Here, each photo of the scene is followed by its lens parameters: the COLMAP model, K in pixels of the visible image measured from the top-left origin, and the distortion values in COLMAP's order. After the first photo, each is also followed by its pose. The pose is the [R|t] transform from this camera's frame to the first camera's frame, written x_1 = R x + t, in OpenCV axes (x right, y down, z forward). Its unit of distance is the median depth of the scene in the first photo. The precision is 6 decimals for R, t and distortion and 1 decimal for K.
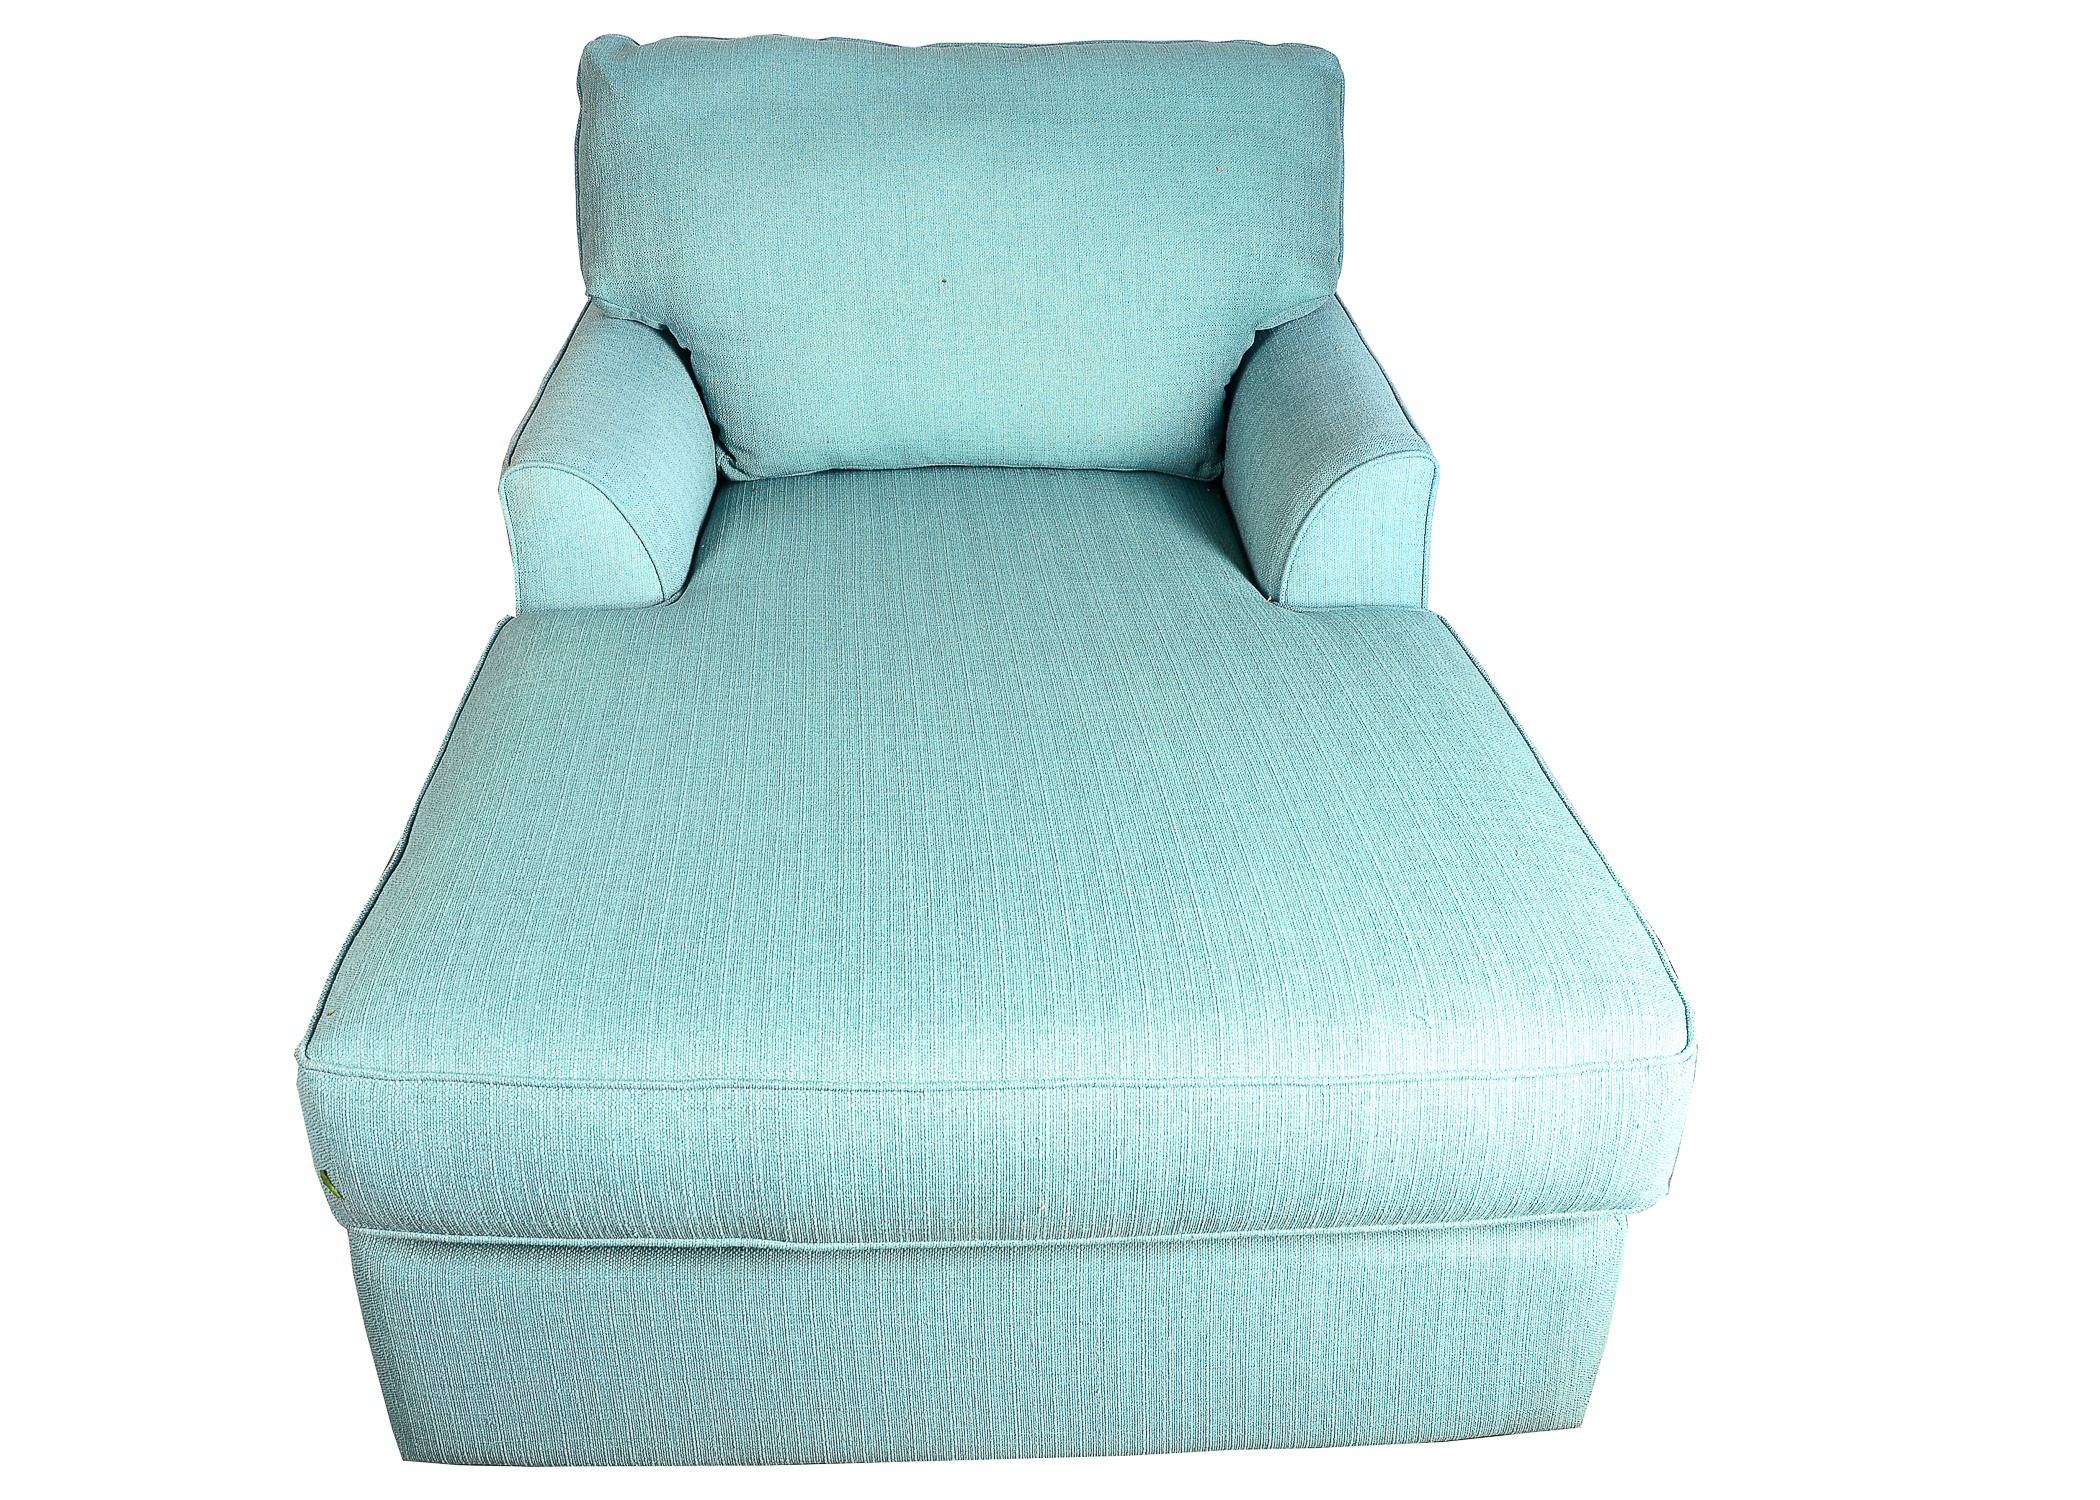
lens RADIAL K [[1993.7, 0, 1043.5], [0, 1993.7, 767.2], [0, 0, 1]] dist [-0.136619, 0.147872]
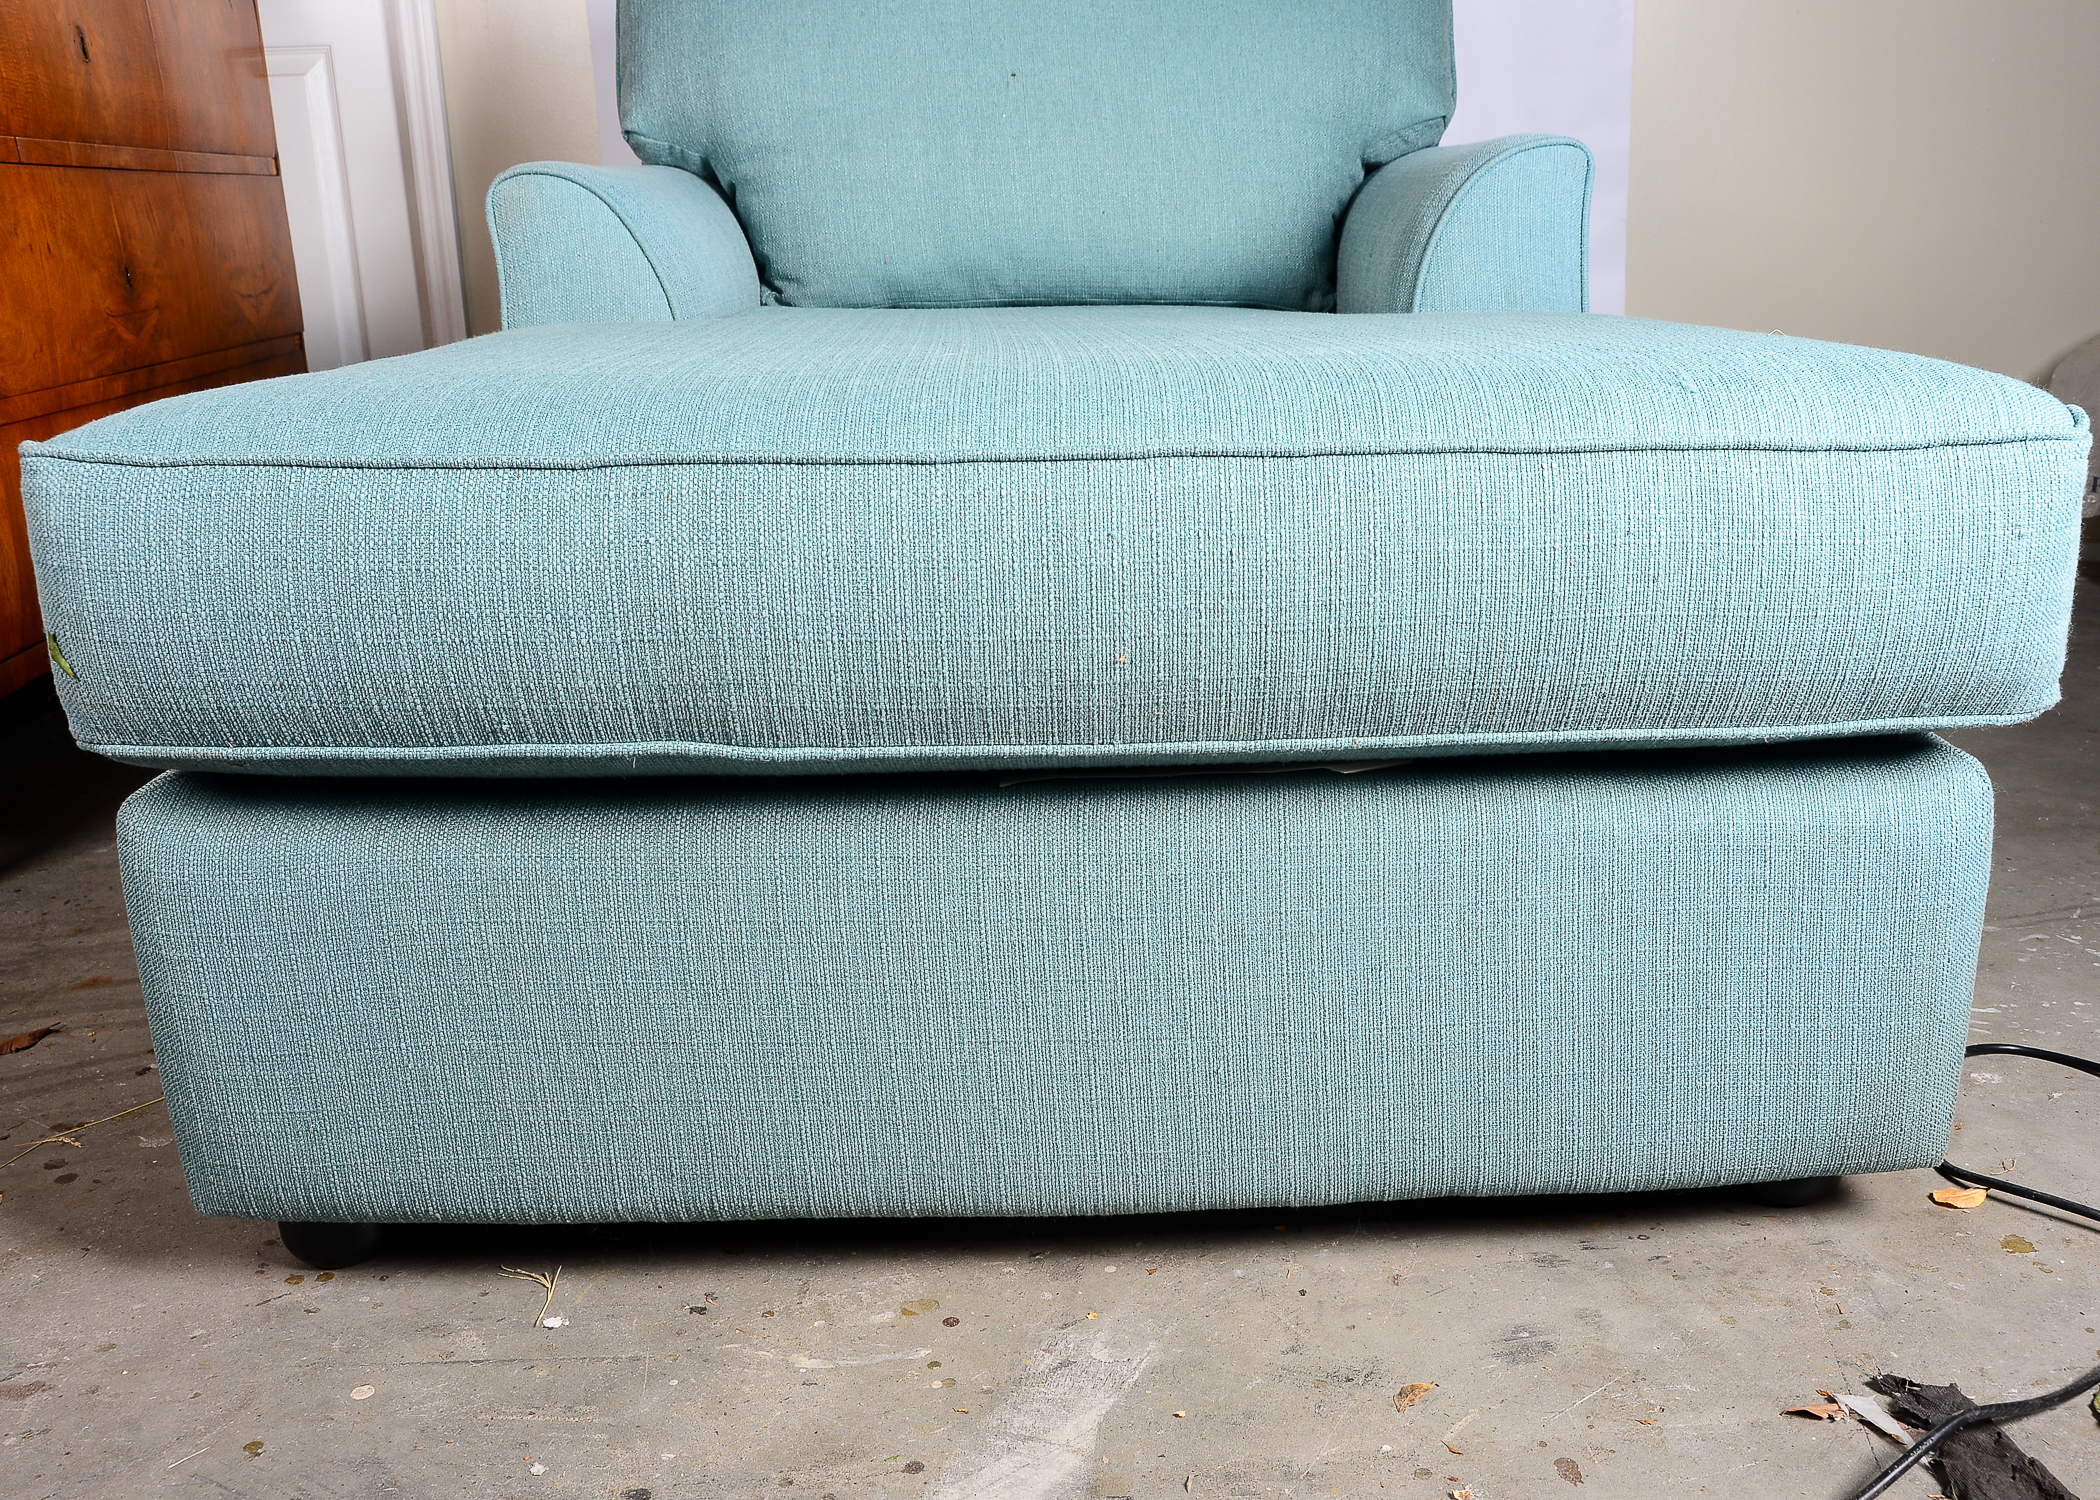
lens RADIAL K [[1891.4, 0, 1090.1], [0, 1891.4, 752.5], [0, 0, 1]] dist [-0.143994, 0.156535]
pose [[0.999108, -0.024570, -0.034344, 0.006157], [0.017251, 0.979824, -0.199118, 0.232830], [0.038544, 0.198347, 0.979374, 0.248099]]
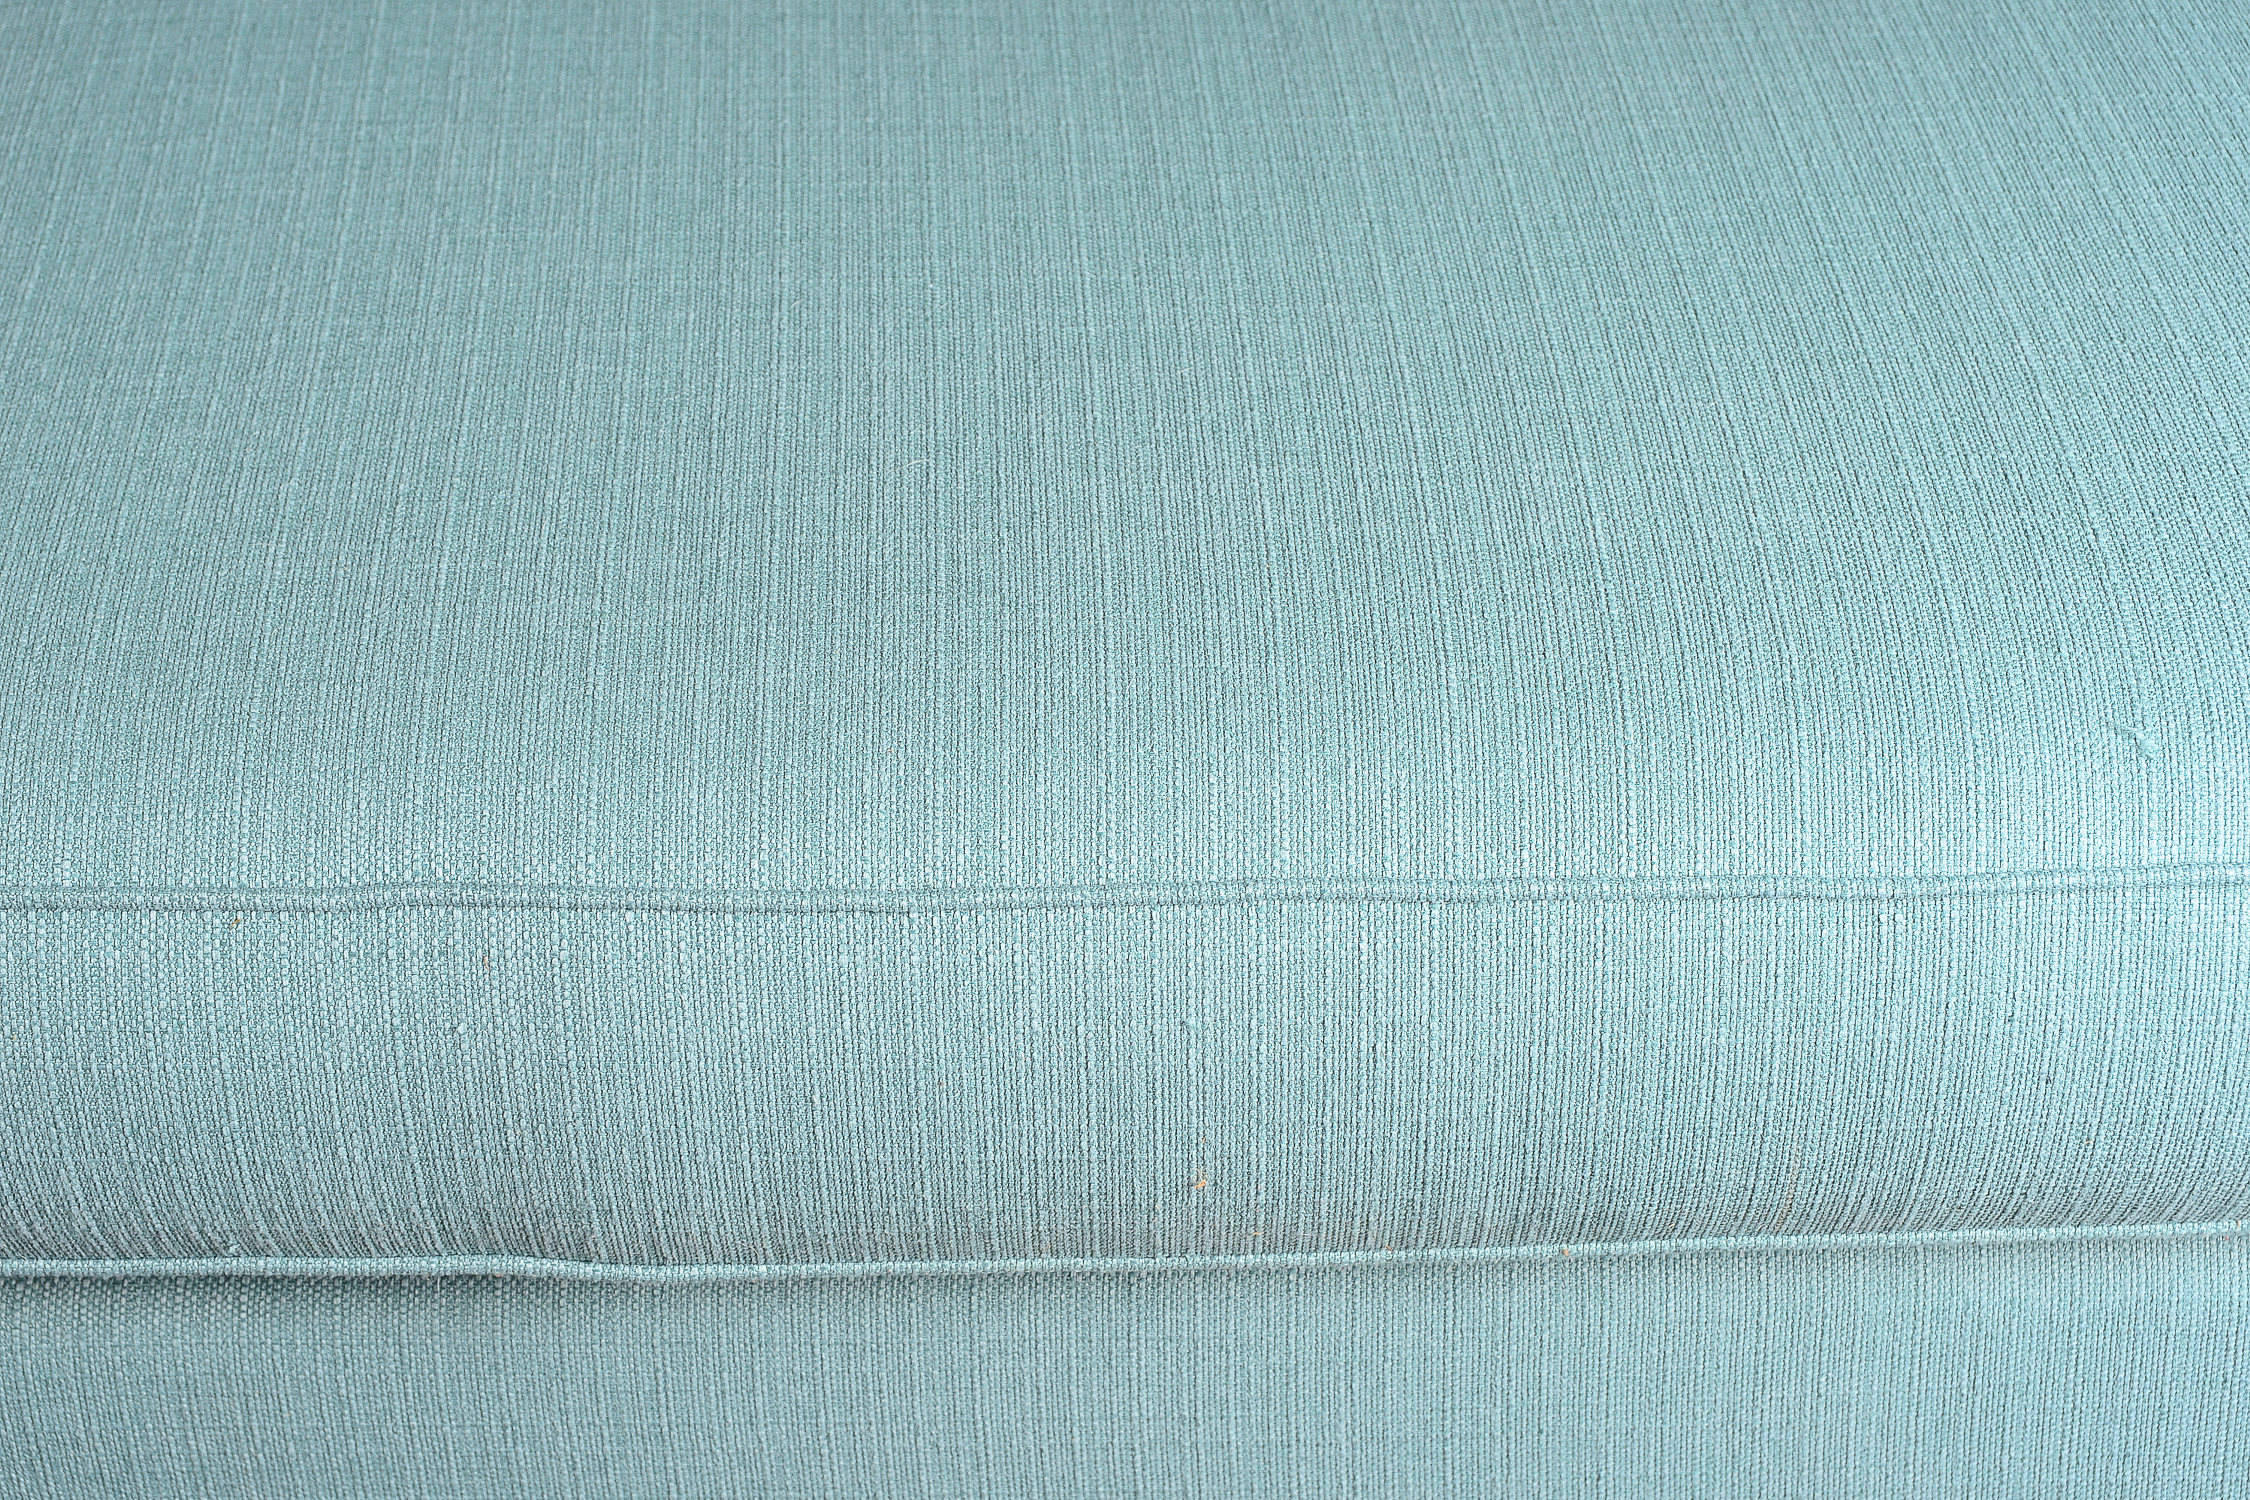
lens RADIAL K [[4331.2, 0, 1125.0], [0, 4331.2, 750.0], [0, 0, 1]] dist [0.026532, 0.146447]
pose [[0.999112, -0.001624, -0.042101, 0.013976], [0.007804, 0.989098, 0.147055, -0.001807], [0.041403, -0.147253, 0.988232, 0.067813]]
